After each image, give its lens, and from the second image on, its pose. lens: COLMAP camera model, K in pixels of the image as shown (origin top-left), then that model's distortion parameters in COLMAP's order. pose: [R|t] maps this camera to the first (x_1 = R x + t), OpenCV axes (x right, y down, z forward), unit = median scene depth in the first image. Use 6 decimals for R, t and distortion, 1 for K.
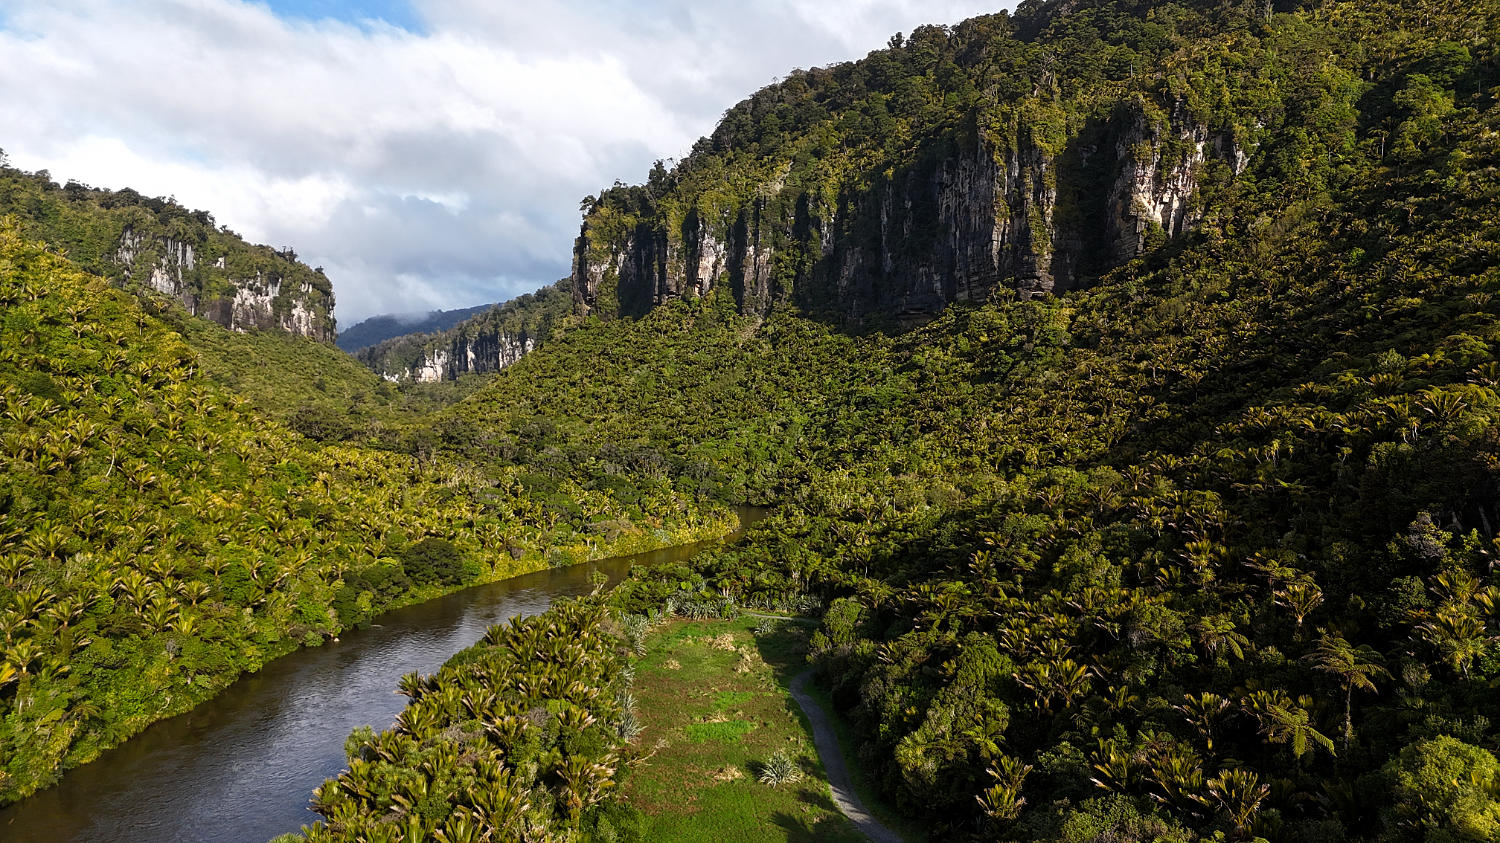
lens RADIAL K [[1158.8, 0, 761.9], [0, 1158.8, 422.6], [0, 0, 1]] dist [0.108565, -0.103081]
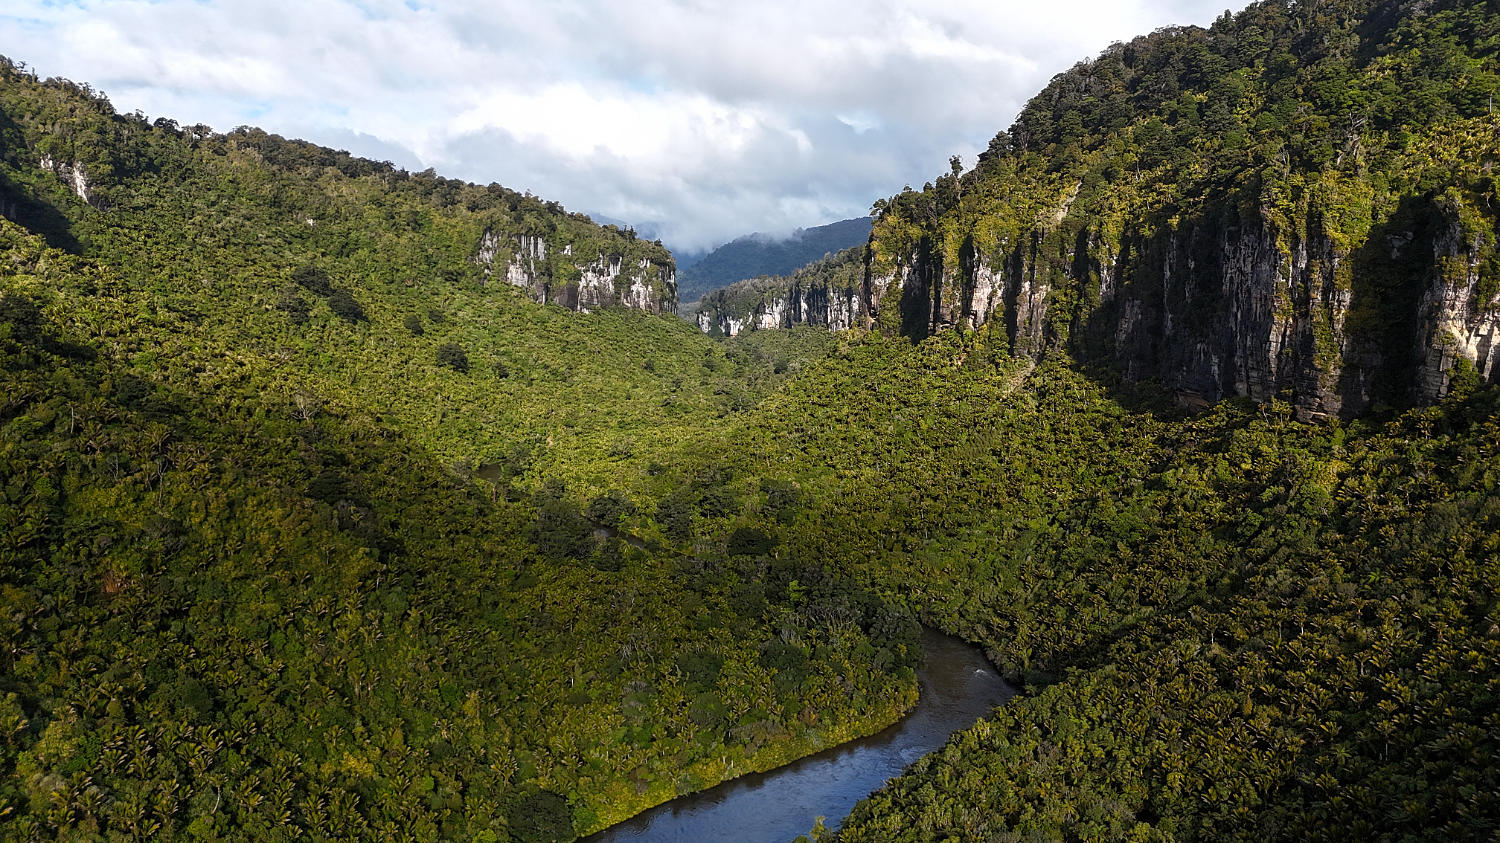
lens RADIAL K [[1158.8, 0, 738.4], [0, 1158.8, 421.6], [0, 0, 1]] dist [0.108565, -0.103081]
pose [[0.943093, 0.032505, -0.330937, 0.085604], [-0.000484, 0.995344, 0.096385, -0.130686], [0.332530, -0.090740, 0.938717, 0.040875]]
